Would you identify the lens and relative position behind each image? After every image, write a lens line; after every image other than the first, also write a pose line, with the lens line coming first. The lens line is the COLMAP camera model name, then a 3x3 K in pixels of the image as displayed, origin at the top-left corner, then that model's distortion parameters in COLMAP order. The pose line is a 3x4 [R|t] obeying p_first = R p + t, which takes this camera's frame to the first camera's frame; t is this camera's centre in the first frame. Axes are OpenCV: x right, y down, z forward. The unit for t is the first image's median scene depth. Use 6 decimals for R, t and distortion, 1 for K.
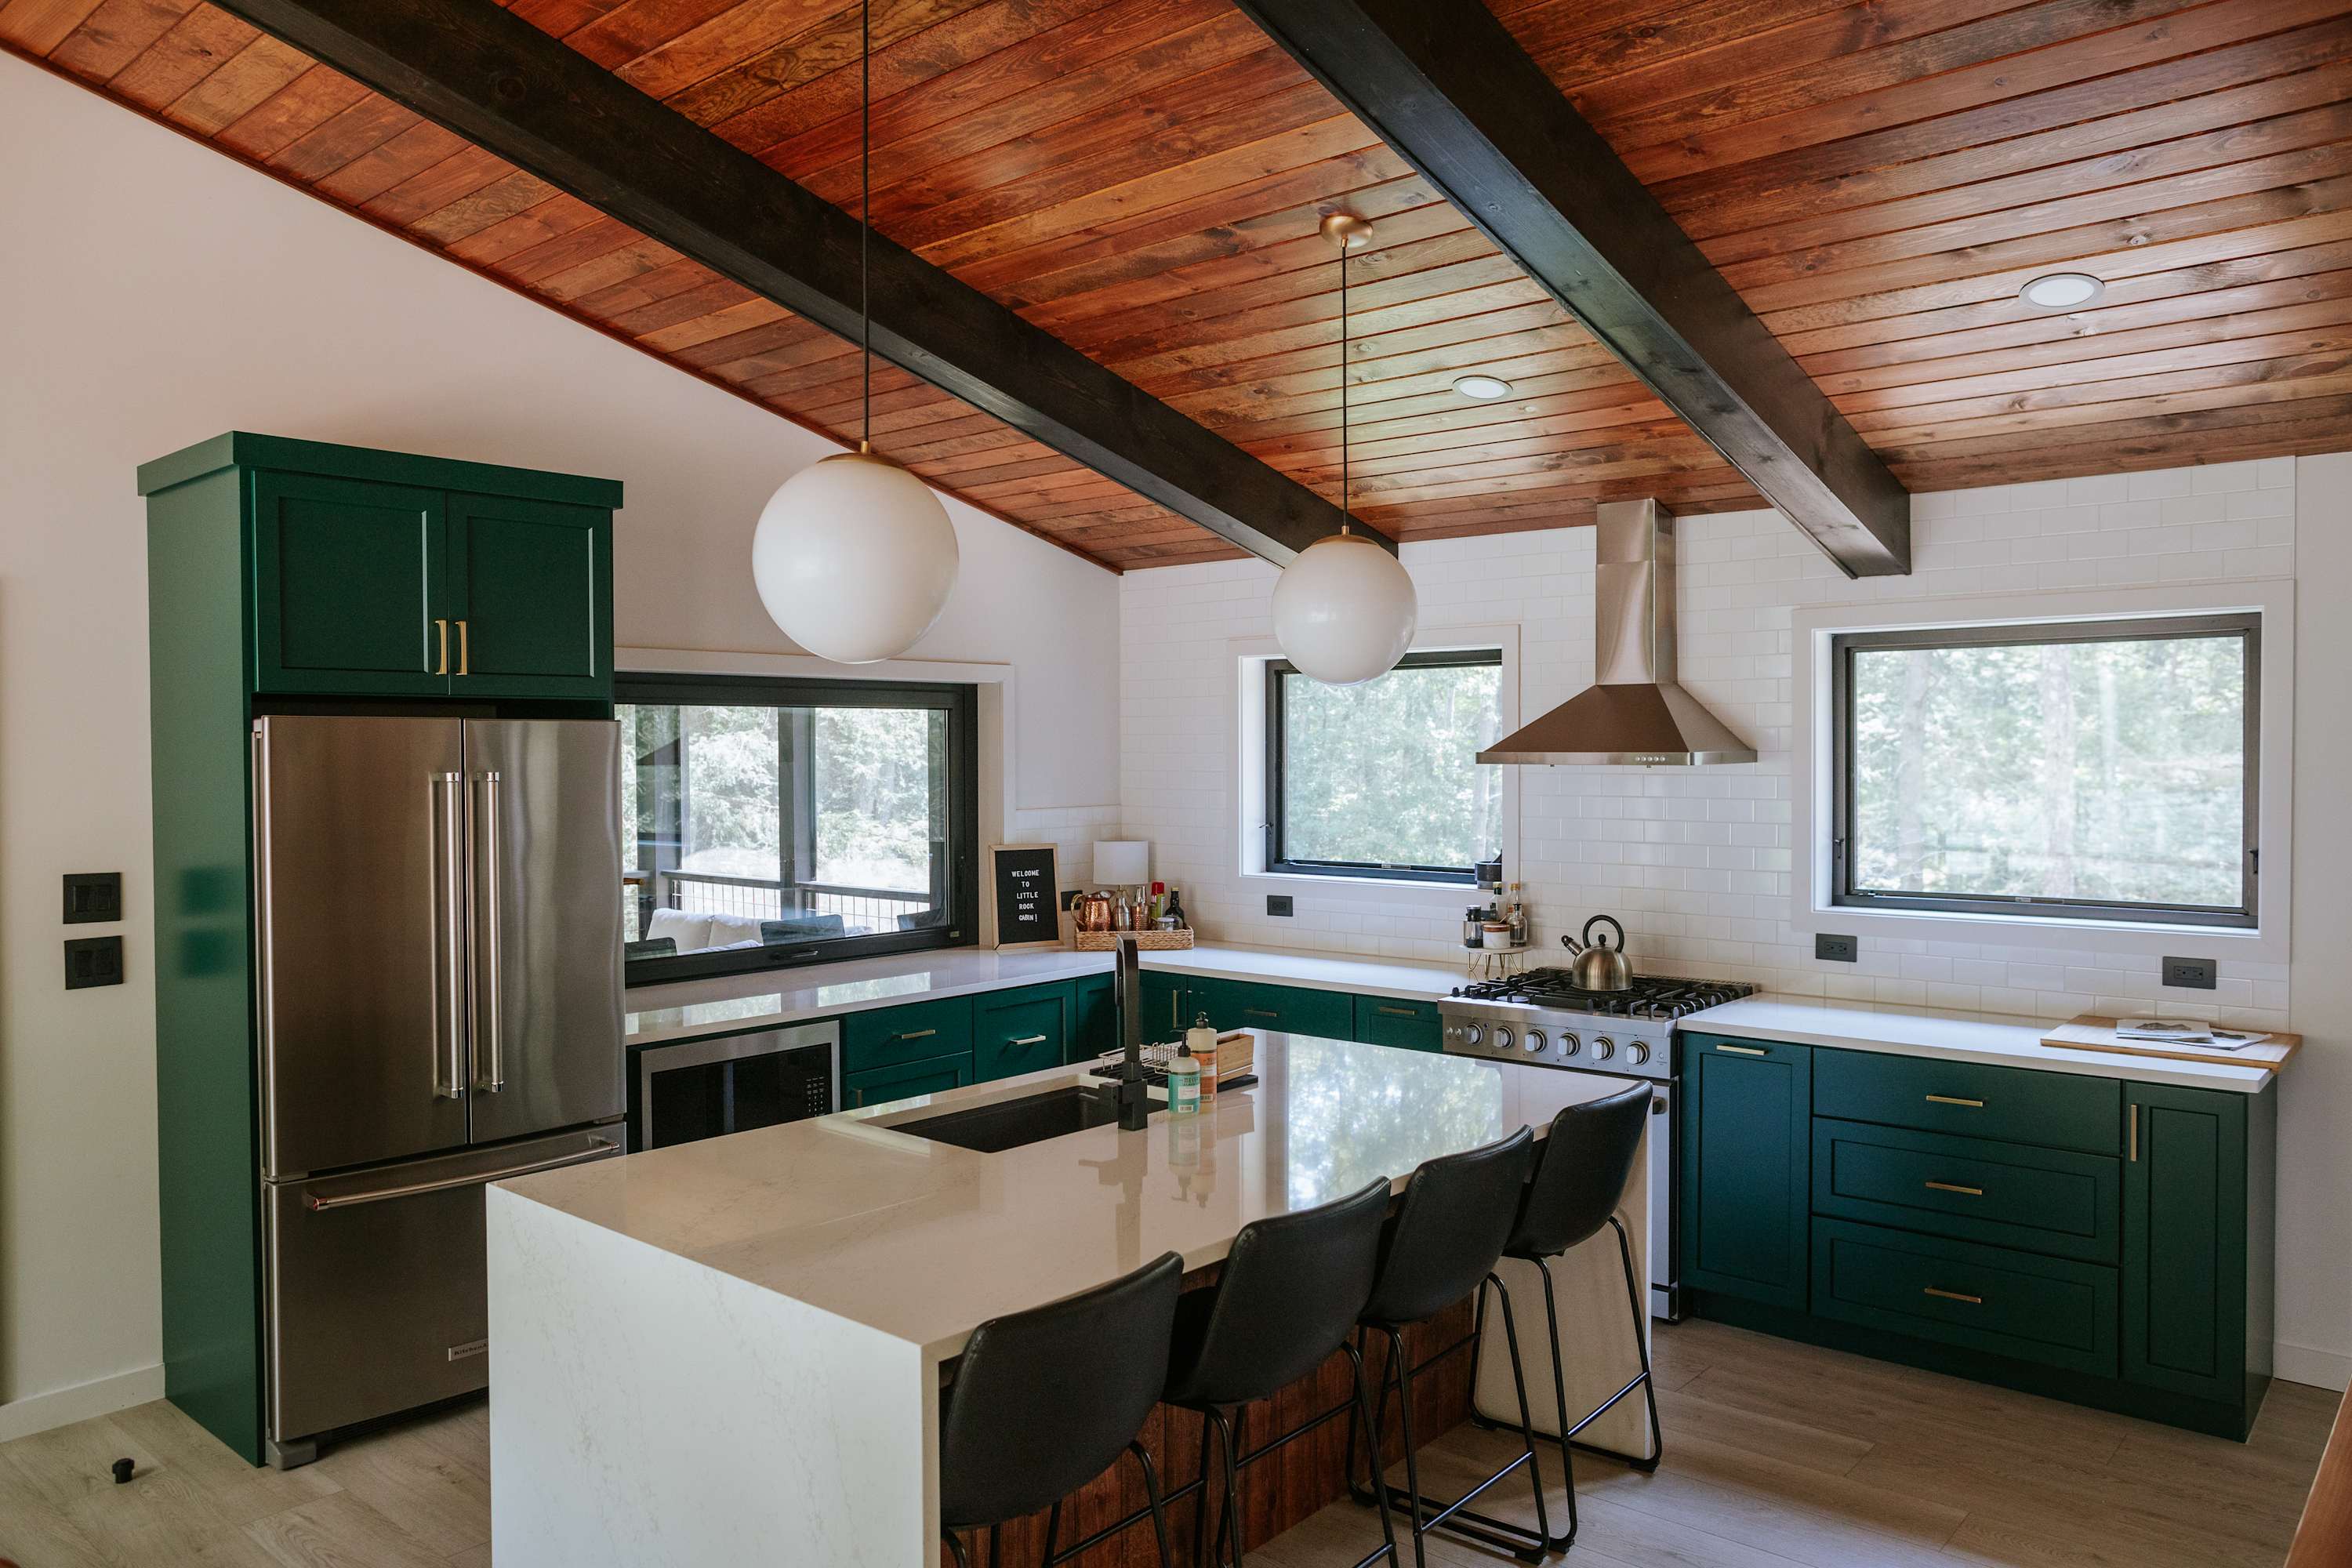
lens RADIAL K [[1655.5, 0, 1176.8], [0, 1655.5, 785.6], [0, 0, 1]] dist [-0.006166, -0.004274]
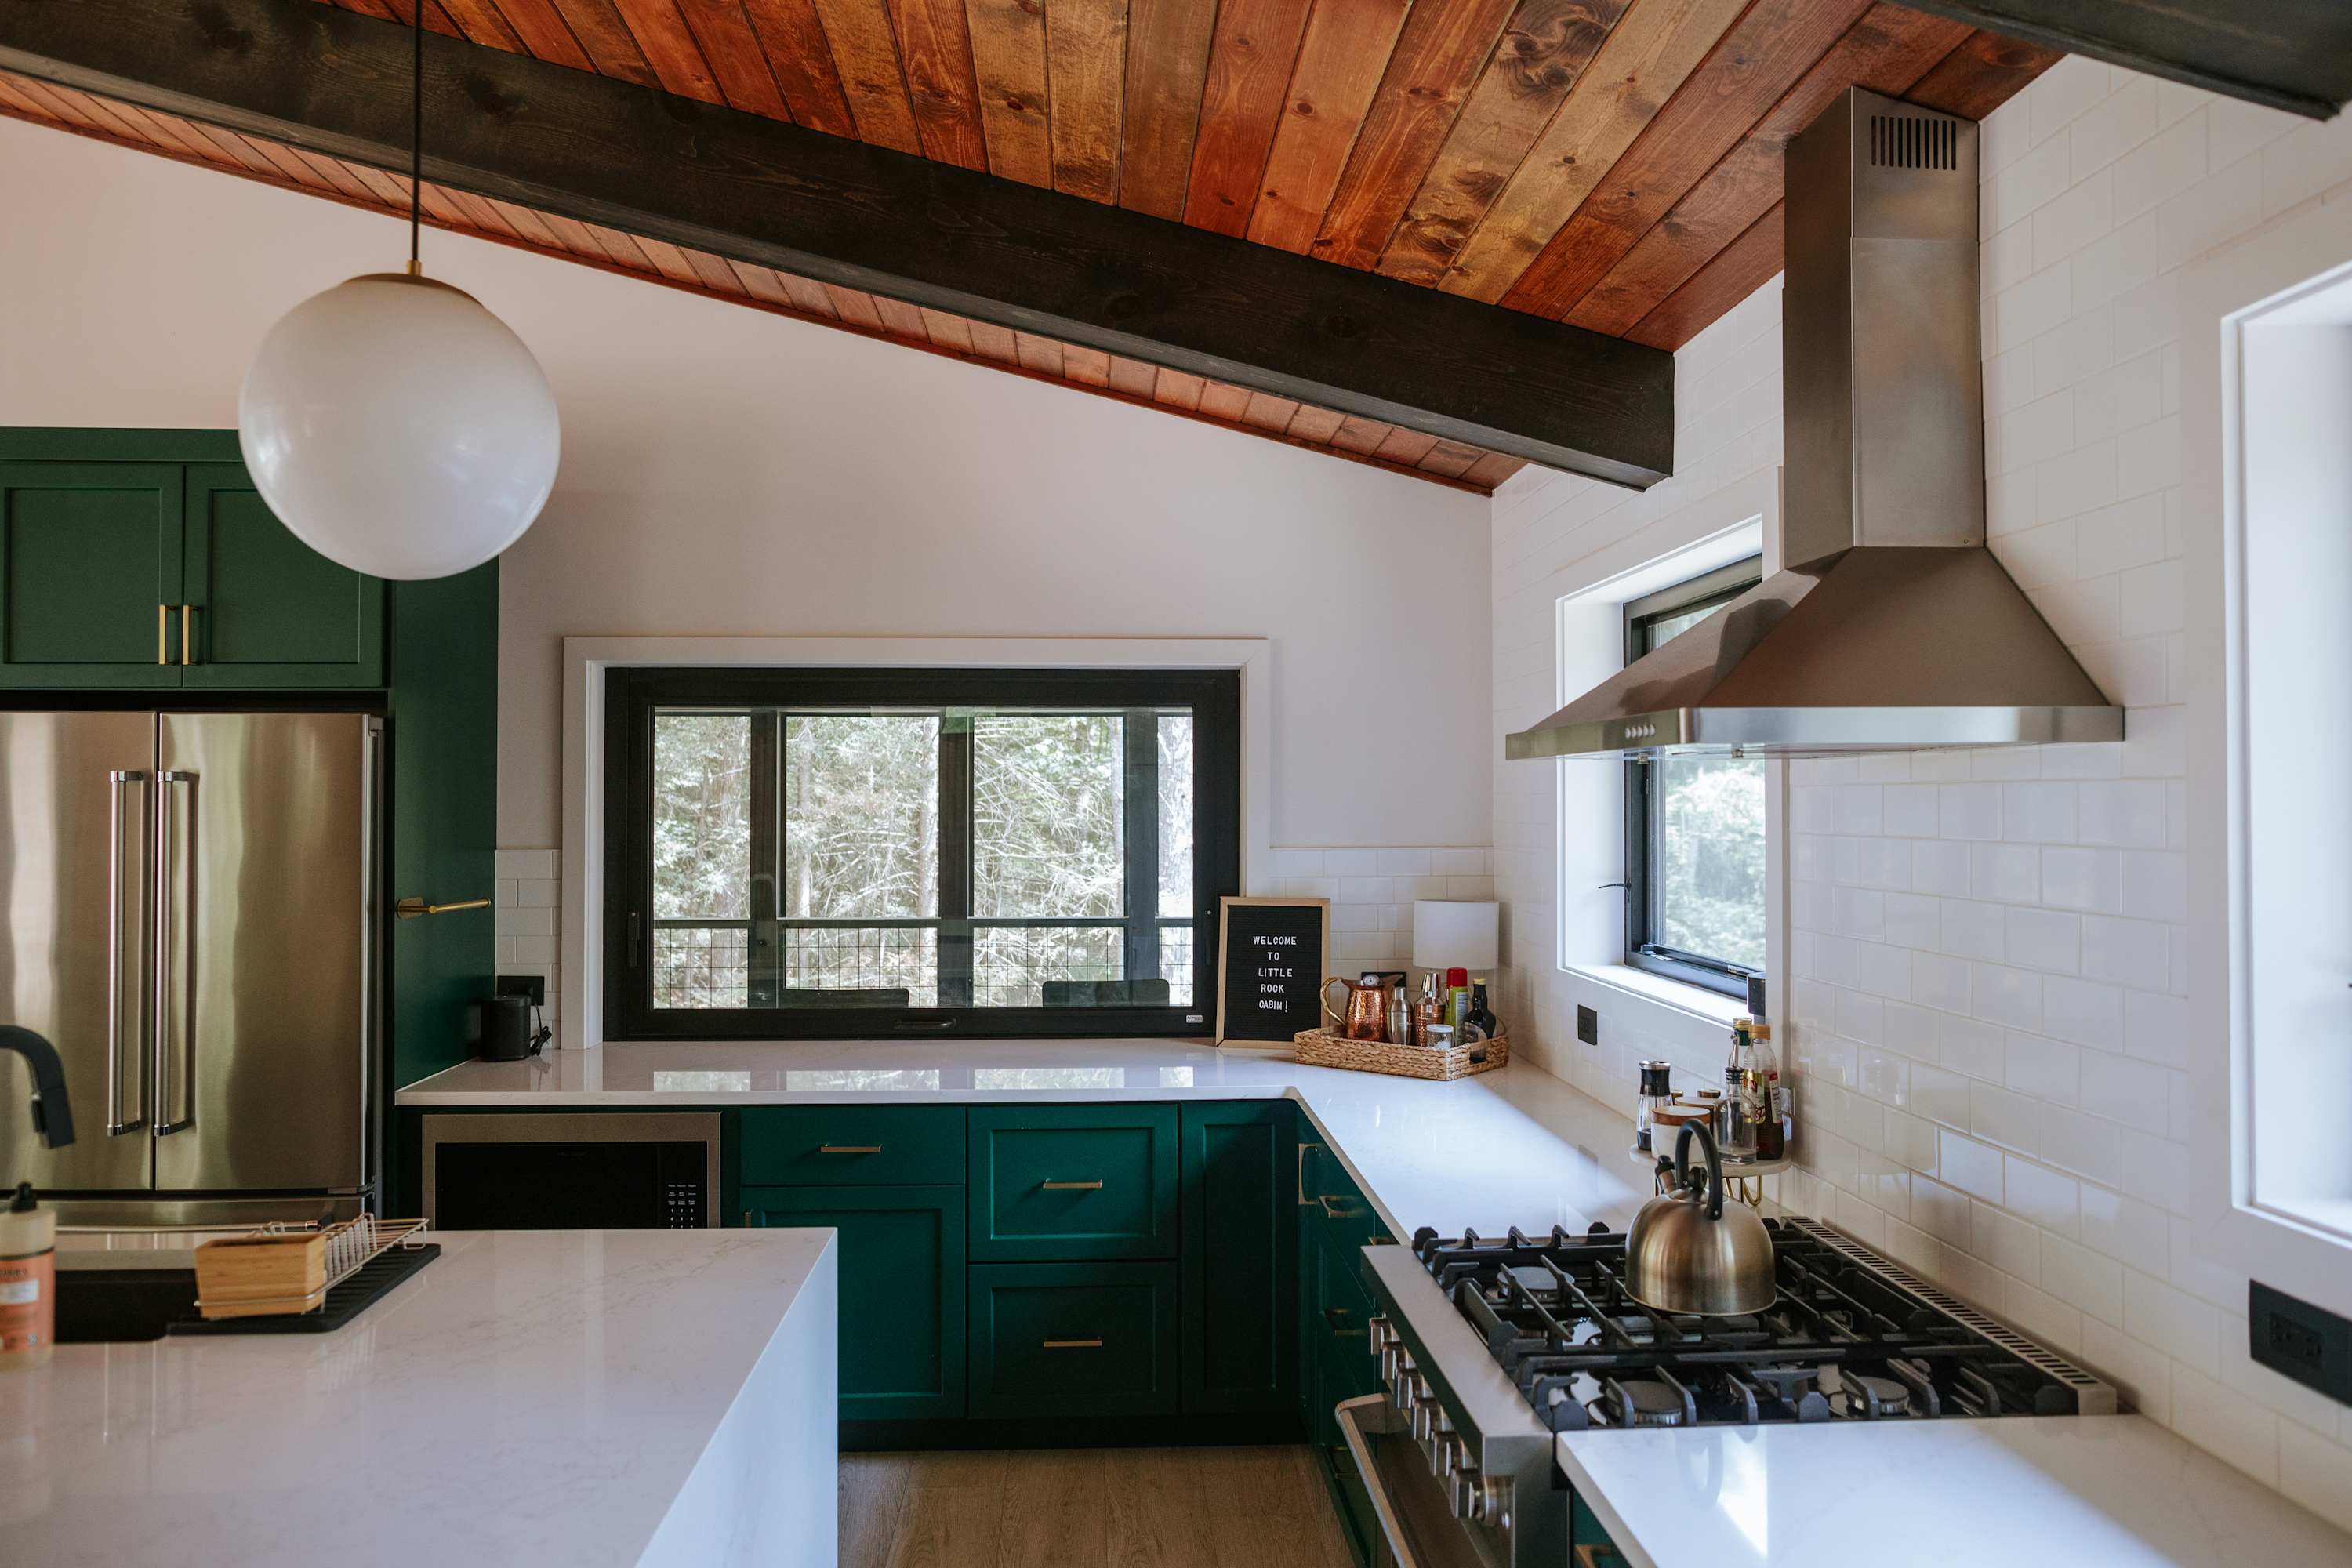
lens RADIAL K [[1608.3, 0, 1178.8], [0, 1608.3, 767.5], [0, 0, 1]] dist [-0.037459, 0.030080]
pose [[0.692404, -0.011889, -0.721412, 0.389816], [-0.020342, 0.999145, -0.035989, 0.006560], [0.721223, 0.039594, 0.691570, 0.542584]]
